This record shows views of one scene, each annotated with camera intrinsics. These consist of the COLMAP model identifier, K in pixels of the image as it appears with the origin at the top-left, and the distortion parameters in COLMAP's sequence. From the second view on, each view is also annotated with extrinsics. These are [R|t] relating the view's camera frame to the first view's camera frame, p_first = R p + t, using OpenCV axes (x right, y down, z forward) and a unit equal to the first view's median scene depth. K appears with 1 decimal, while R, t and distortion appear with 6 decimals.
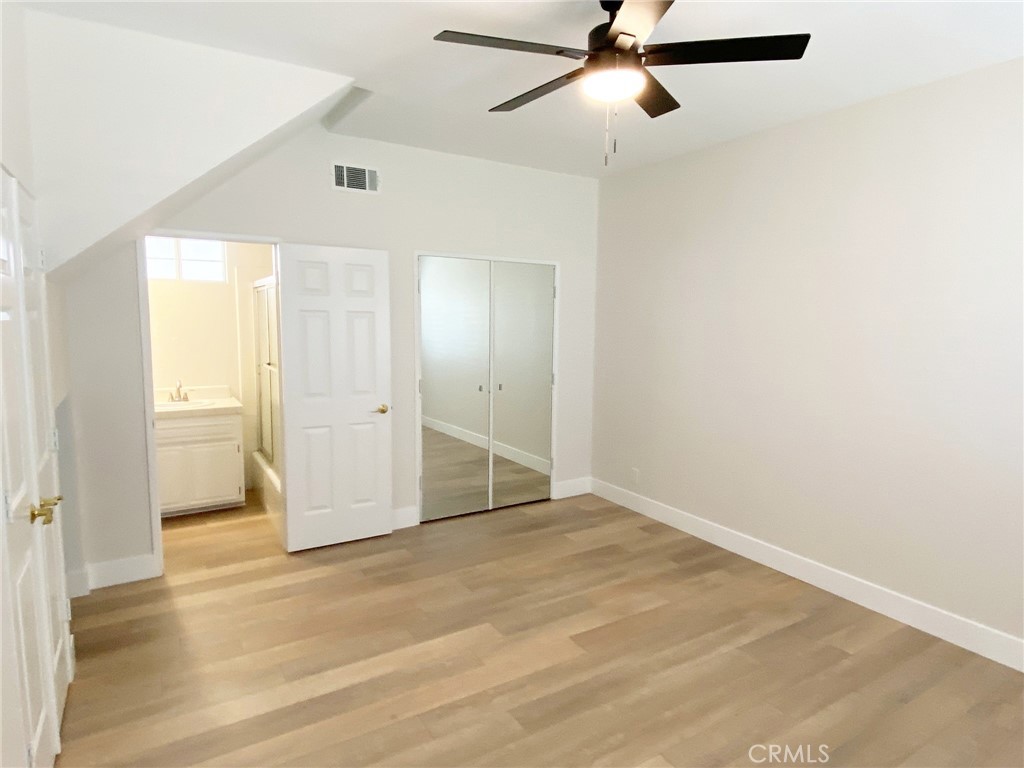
lens RADIAL K [[576.1, 0, 512.0], [0, 576.1, 384.0], [0, 0, 1]] dist [-0.000062, -0.000137]
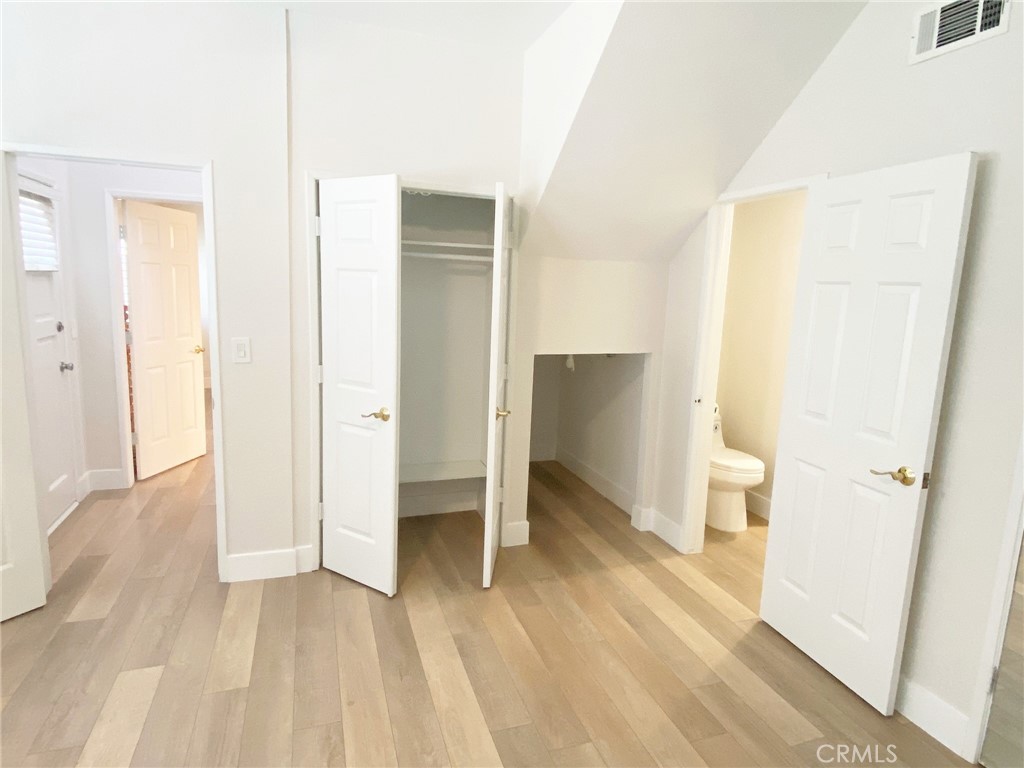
lens RADIAL K [[572.9, 0, 512.5], [0, 572.9, 369.4], [0, 0, 1]] dist [-0.000342, -0.000071]
pose [[-0.202439, 0.121760, -0.971696, 0.342399], [-0.148412, 0.976965, 0.153340, -0.078210], [0.967984, 0.175253, -0.179705, 0.779689]]
